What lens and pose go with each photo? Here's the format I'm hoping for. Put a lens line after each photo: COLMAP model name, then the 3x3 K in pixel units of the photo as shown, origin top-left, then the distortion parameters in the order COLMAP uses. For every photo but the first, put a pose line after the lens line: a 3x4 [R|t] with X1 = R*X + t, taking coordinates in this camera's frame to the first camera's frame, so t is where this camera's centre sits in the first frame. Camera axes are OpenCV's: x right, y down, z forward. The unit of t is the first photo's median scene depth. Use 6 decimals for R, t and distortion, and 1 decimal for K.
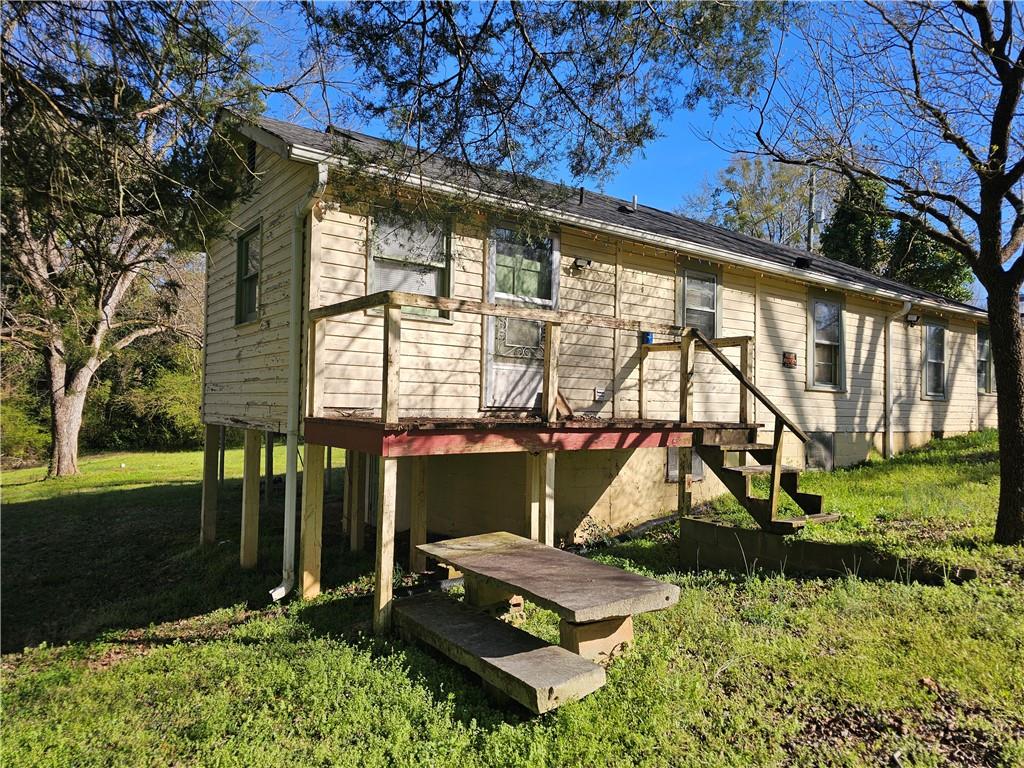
lens RADIAL K [[682.1, 0, 517.9], [0, 682.1, 390.0], [0, 0, 1]] dist [0.061545, -0.040509]
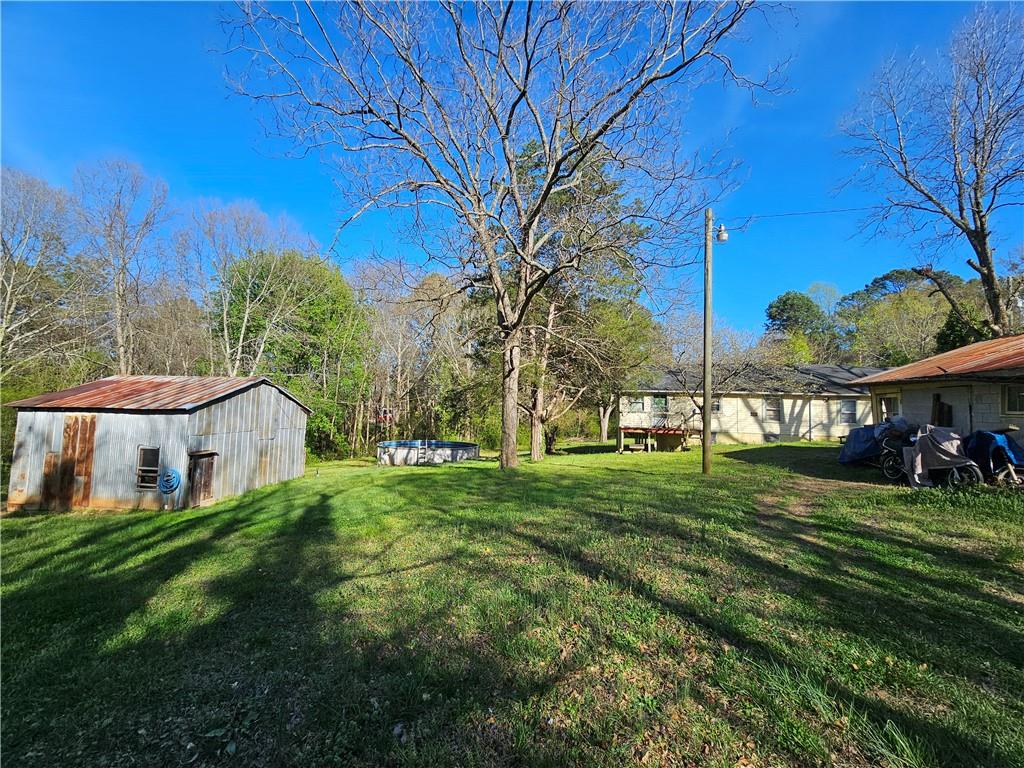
lens RADIAL K [[422.5, 0, 512.0], [0, 422.5, 384.0], [0, 0, 1]] dist [-0.000947, 0.003529]
pose [[0.679379, -0.051743, -0.731961, 2.032449], [0.009443, 0.998045, -0.061788, -0.133509], [0.733727, 0.035065, 0.678539, -2.626381]]
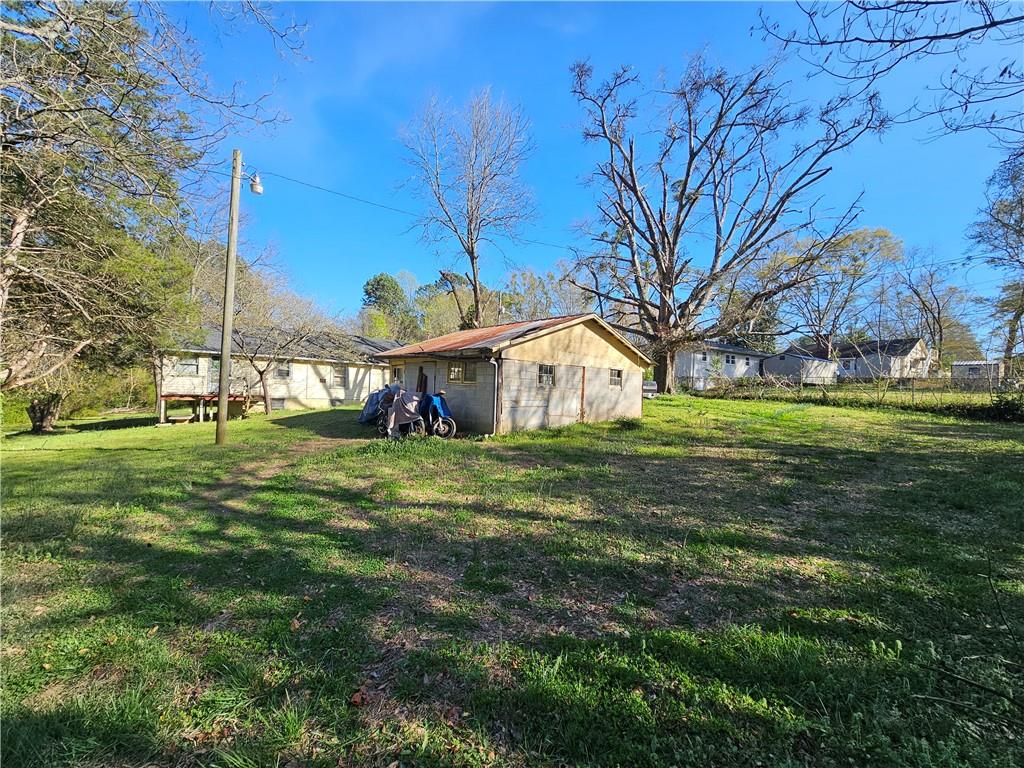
lens RADIAL K [[423.2, 0, 505.8], [0, 423.2, 384.7], [0, 0, 1]] dist [-0.003469, 0.000423]
pose [[0.998834, 0.015682, 0.045658, 2.263823], [-0.016451, 0.999728, 0.016511, -0.132287], [-0.045387, -0.017243, 0.998821, -2.491383]]
